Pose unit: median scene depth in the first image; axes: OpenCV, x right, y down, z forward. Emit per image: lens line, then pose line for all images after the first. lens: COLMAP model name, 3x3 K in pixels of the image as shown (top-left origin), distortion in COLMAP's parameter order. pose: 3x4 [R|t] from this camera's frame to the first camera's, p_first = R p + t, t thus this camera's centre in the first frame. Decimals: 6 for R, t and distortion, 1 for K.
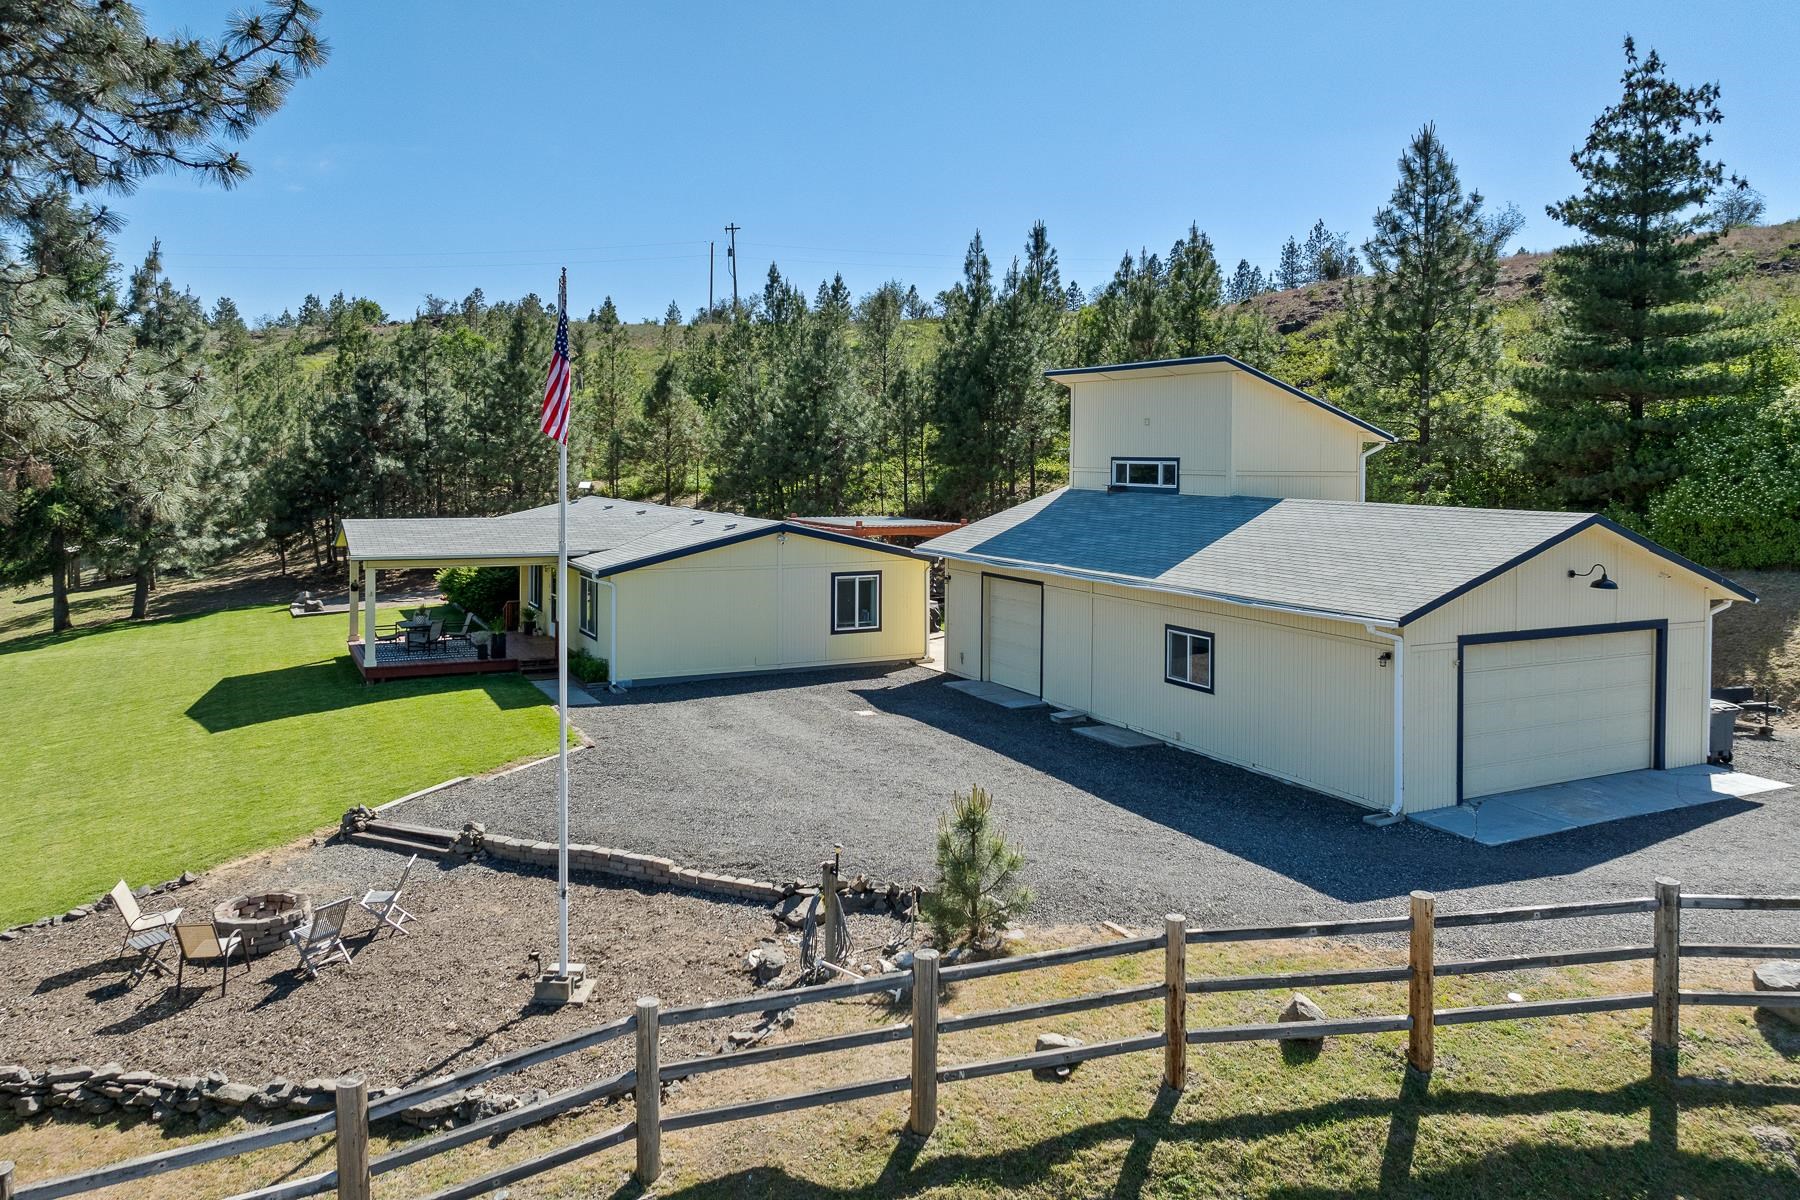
lens RADIAL K [[1321.9, 0, 1017.8], [0, 1321.9, 599.5], [0, 0, 1]] dist [-0.025642, -0.000721]
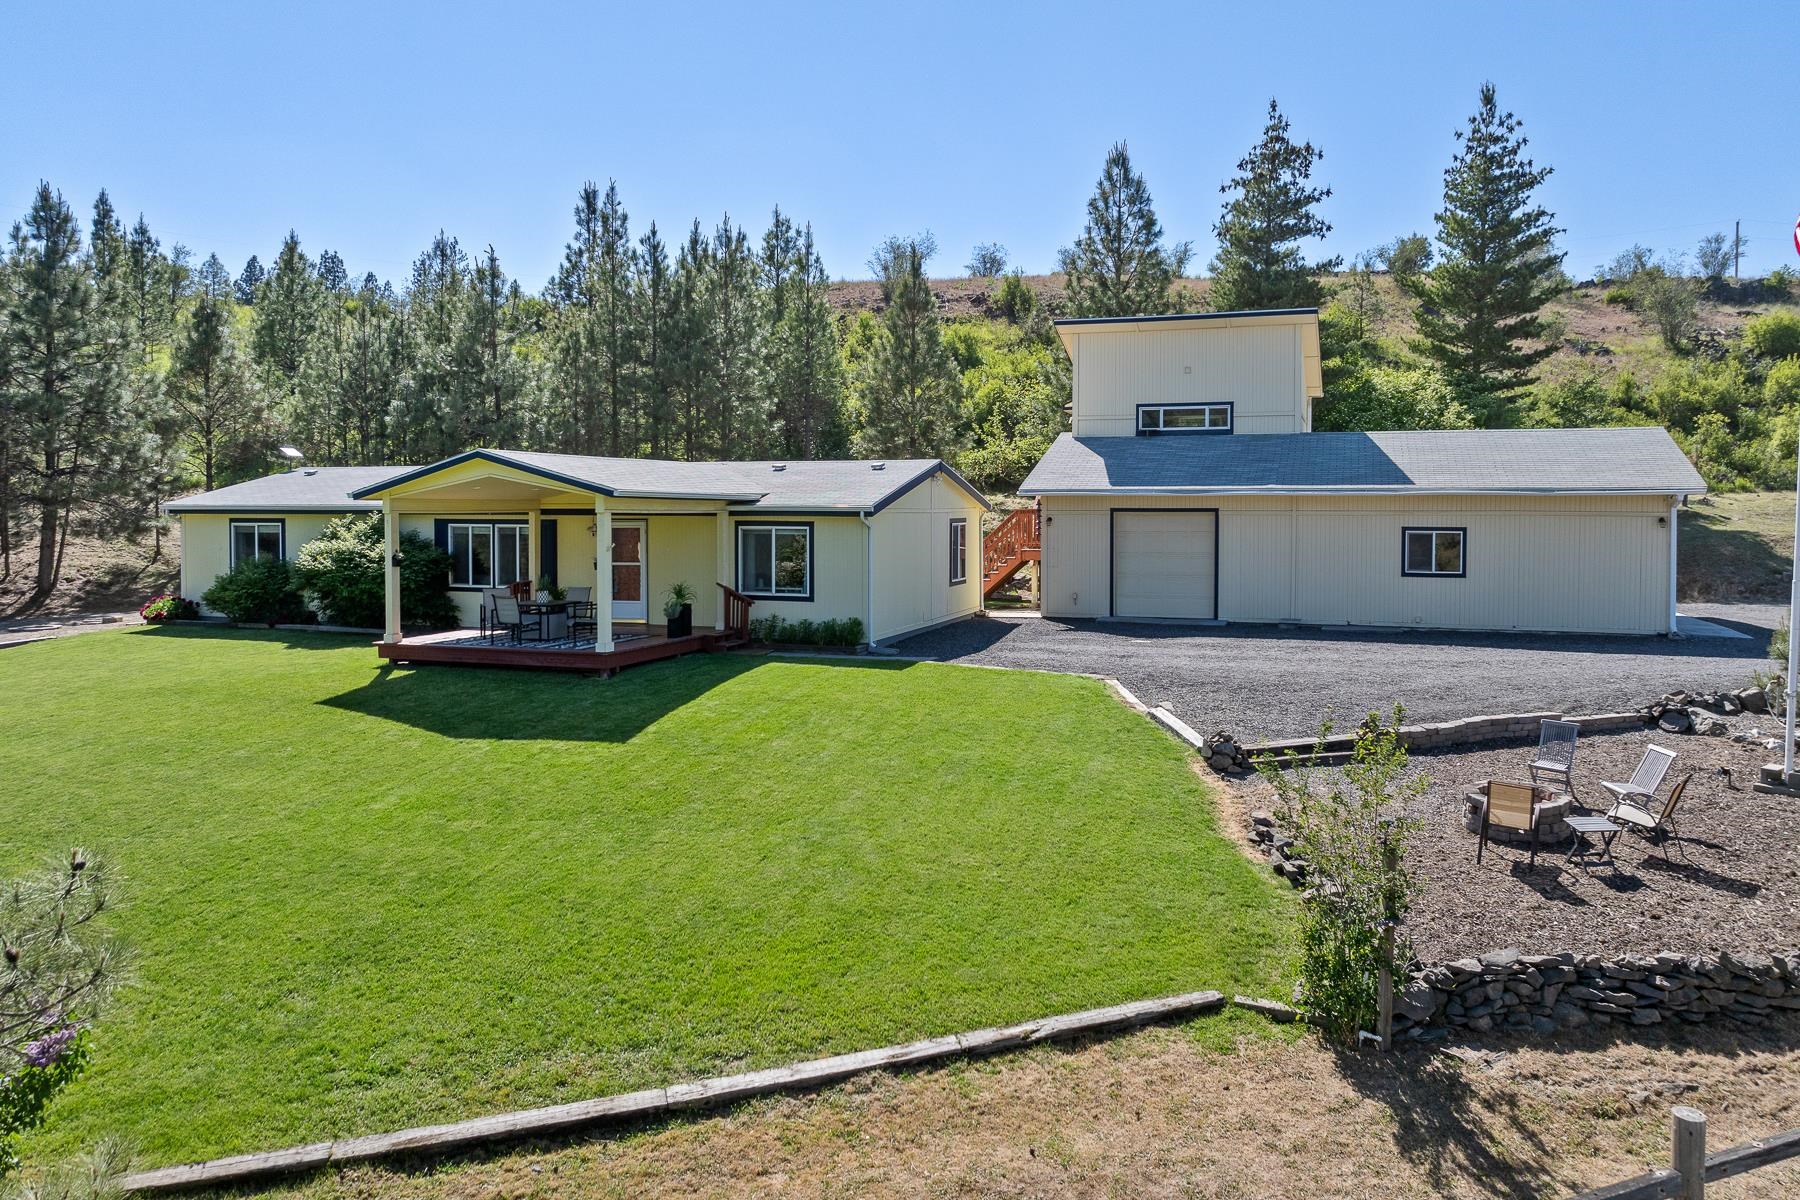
lens RADIAL K [[1321.9, 0, 1017.8], [0, 1321.9, 599.5], [0, 0, 1]] dist [-0.025642, -0.000721]
pose [[0.722194, -0.069938, 0.688145, -1.112913], [0.091355, 0.995804, 0.005331, 0.052990], [-0.685631, 0.059015, 0.725553, 0.442866]]
